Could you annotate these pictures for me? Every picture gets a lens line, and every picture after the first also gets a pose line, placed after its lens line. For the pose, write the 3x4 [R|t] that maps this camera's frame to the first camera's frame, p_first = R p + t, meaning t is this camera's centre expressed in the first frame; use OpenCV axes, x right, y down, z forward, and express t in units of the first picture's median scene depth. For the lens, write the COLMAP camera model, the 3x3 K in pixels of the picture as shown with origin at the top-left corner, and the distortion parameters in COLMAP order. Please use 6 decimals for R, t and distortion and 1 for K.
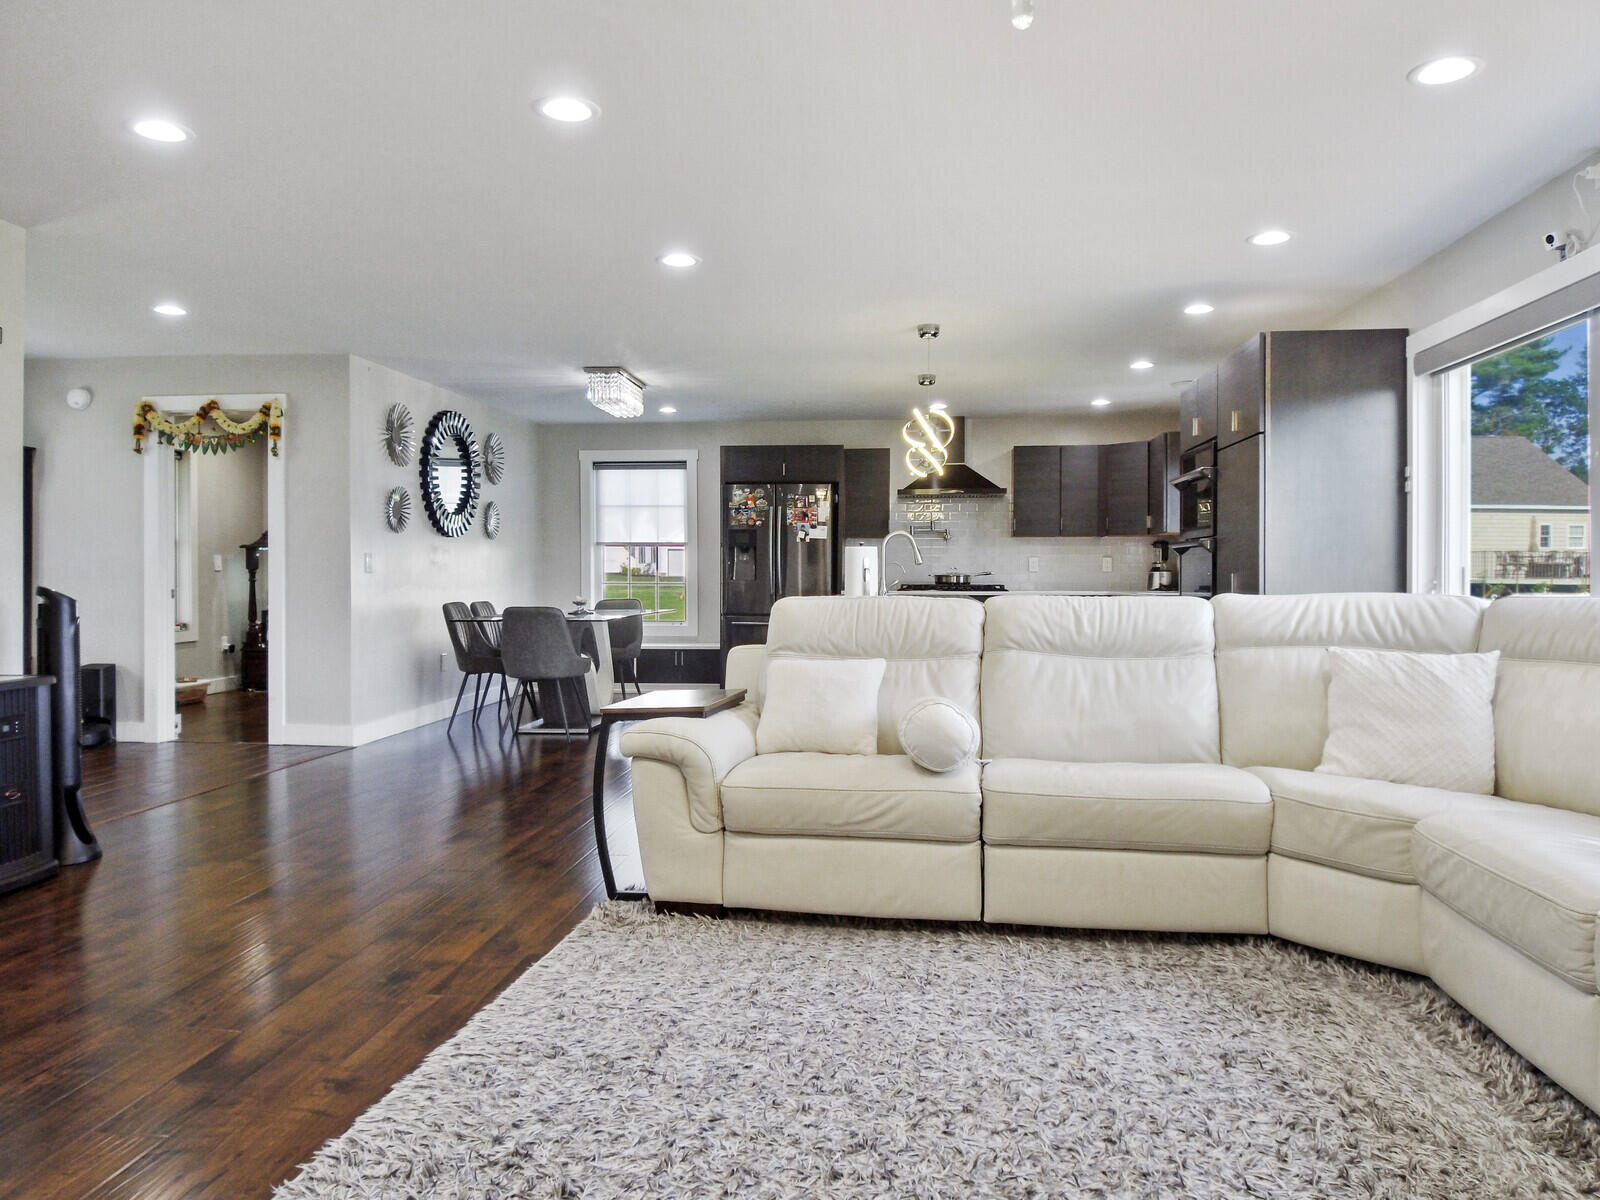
lens RADIAL K [[1094.4, 0, 801.3], [0, 1094.4, 608.2], [0, 0, 1]] dist [0.083721, -0.146180]
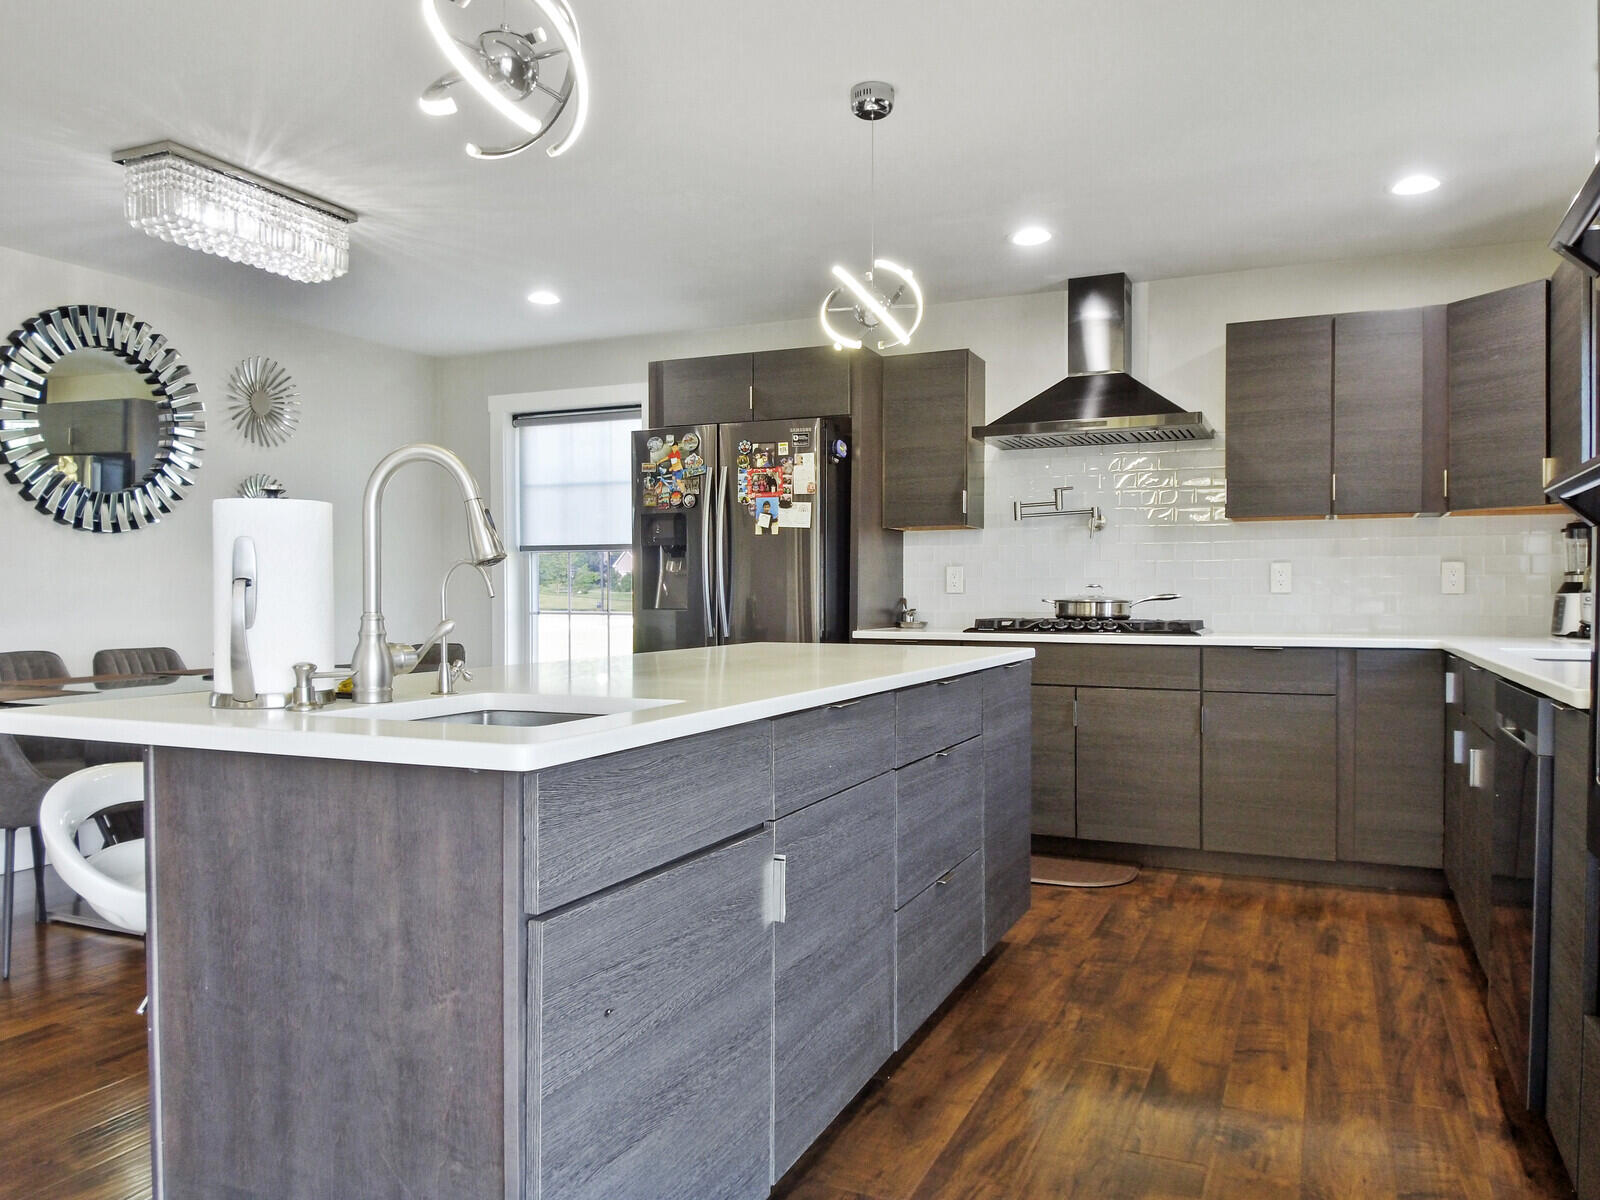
lens RADIAL K [[1145.9, 0, 801.3], [0, 1145.9, 618.4], [0, 0, 1]] dist [0.047493, -0.075446]
pose [[0.949377, 0.006051, -0.314080, 0.179116], [-0.009662, 0.999904, -0.009941, -0.016196], [0.313989, 0.012472, 0.949345, 0.486492]]
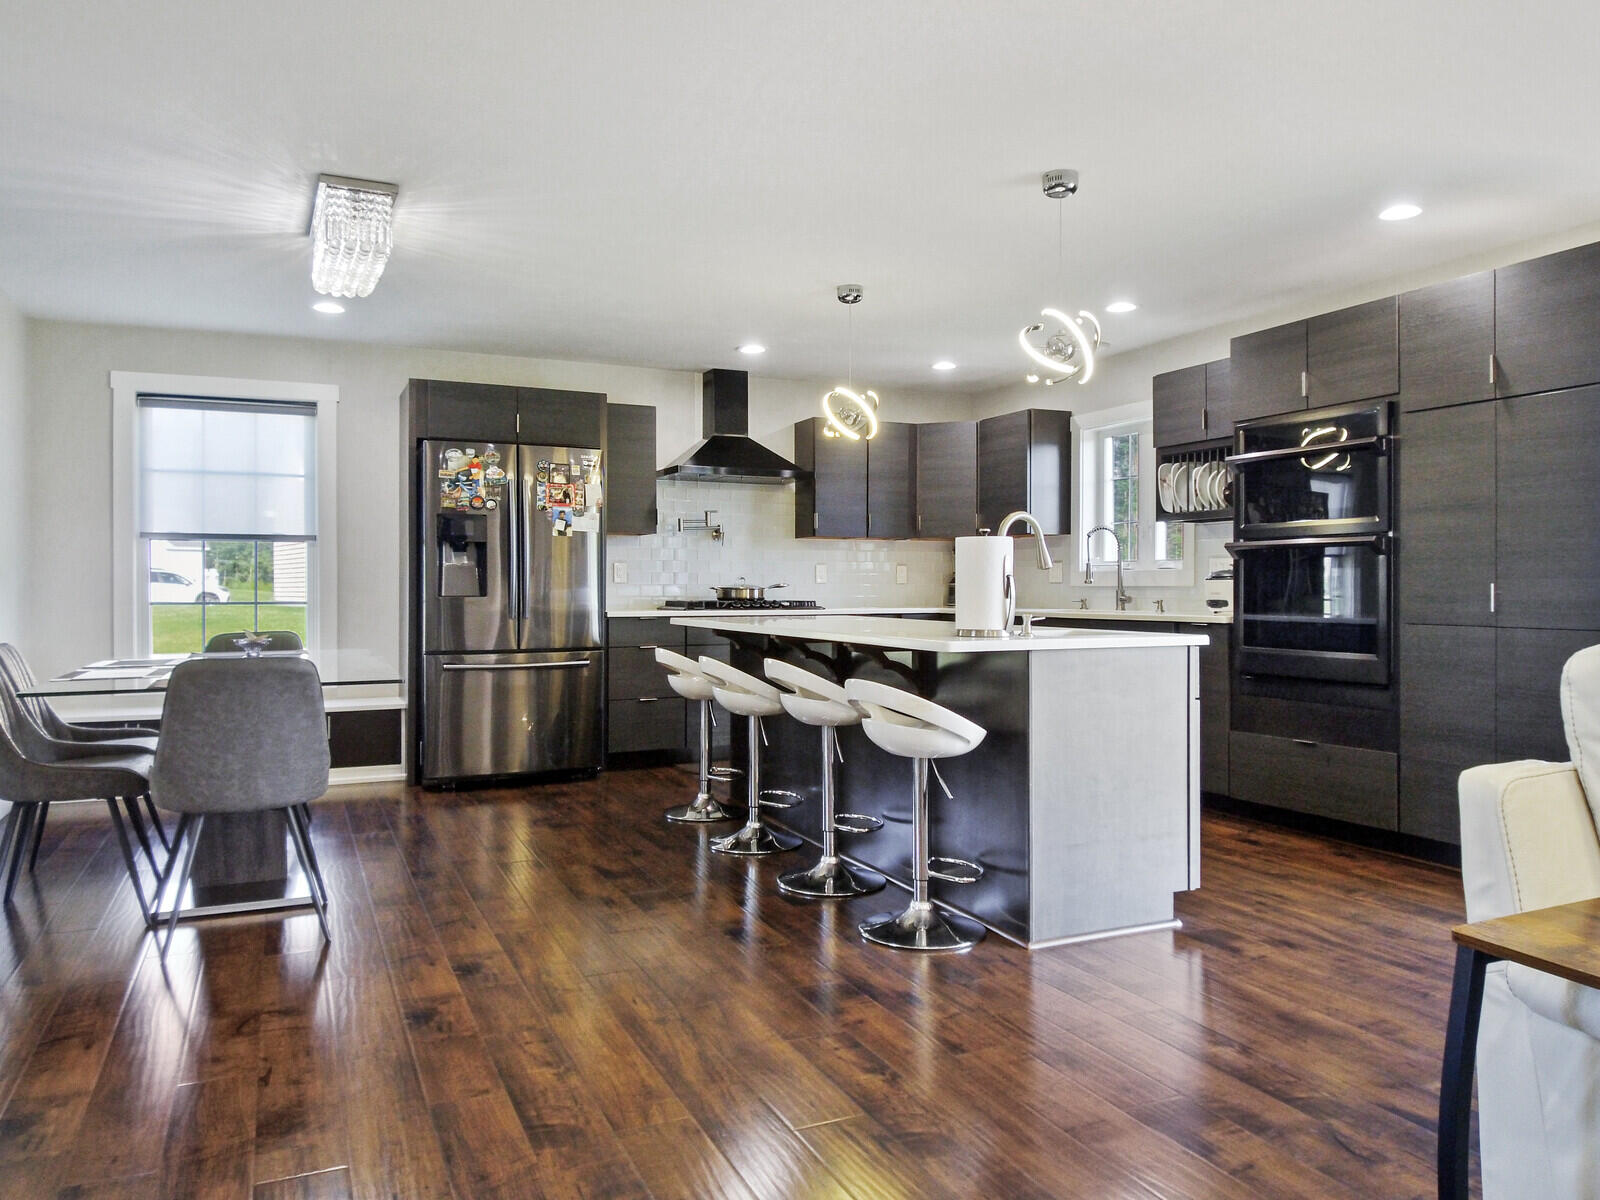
lens RADIAL K [[1137.0, 0, 801.9], [0, 1137.0, 578.7], [0, 0, 1]] dist [0.080484, -0.146458]
pose [[0.864352, 0.002265, 0.502882, -0.208282], [0.017923, 0.999216, -0.035307, -0.009201], [-0.502568, 0.039531, 0.863633, 0.339753]]
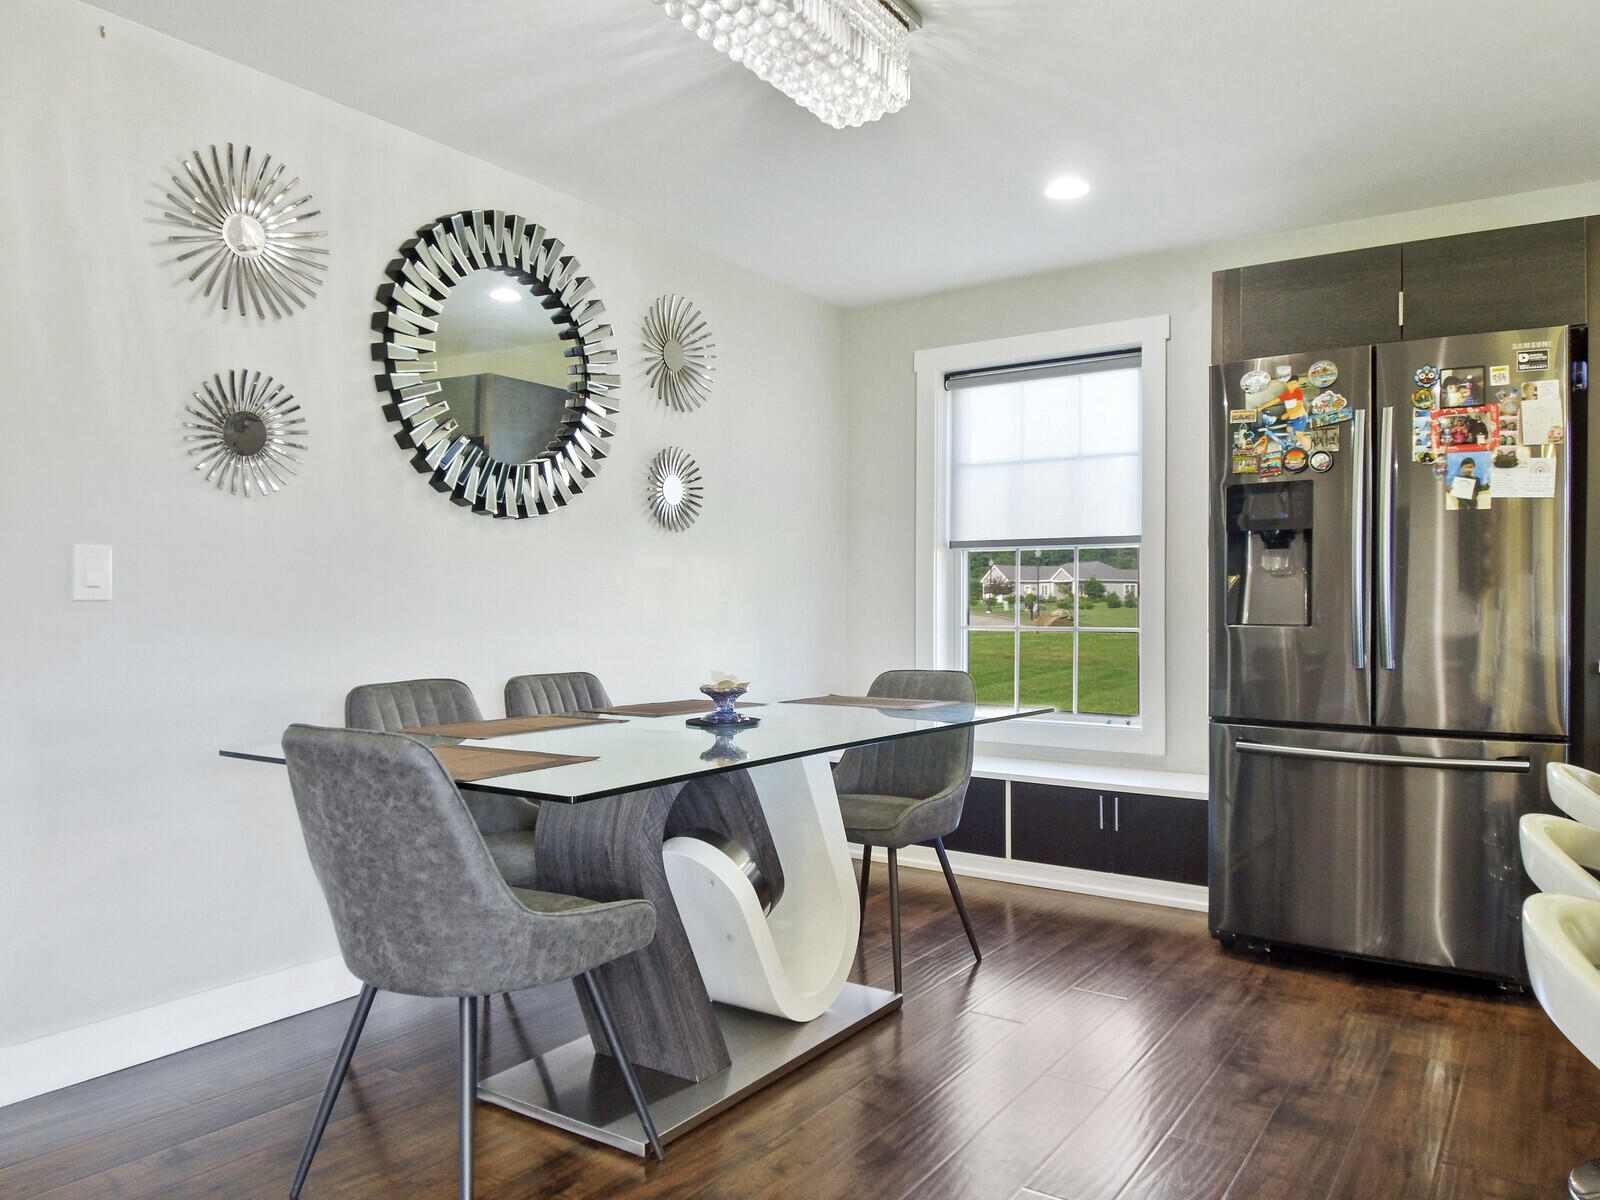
lens RADIAL K [[1138.8, 0, 800.0], [0, 1138.8, 600.0], [0, 0, 1]] dist [0.062386, -0.119305]
pose [[0.879880, -0.001411, -0.475194, -0.010829], [-0.018319, 0.999152, -0.036885, -0.017178], [0.474843, 0.041160, 0.879108, 0.589682]]
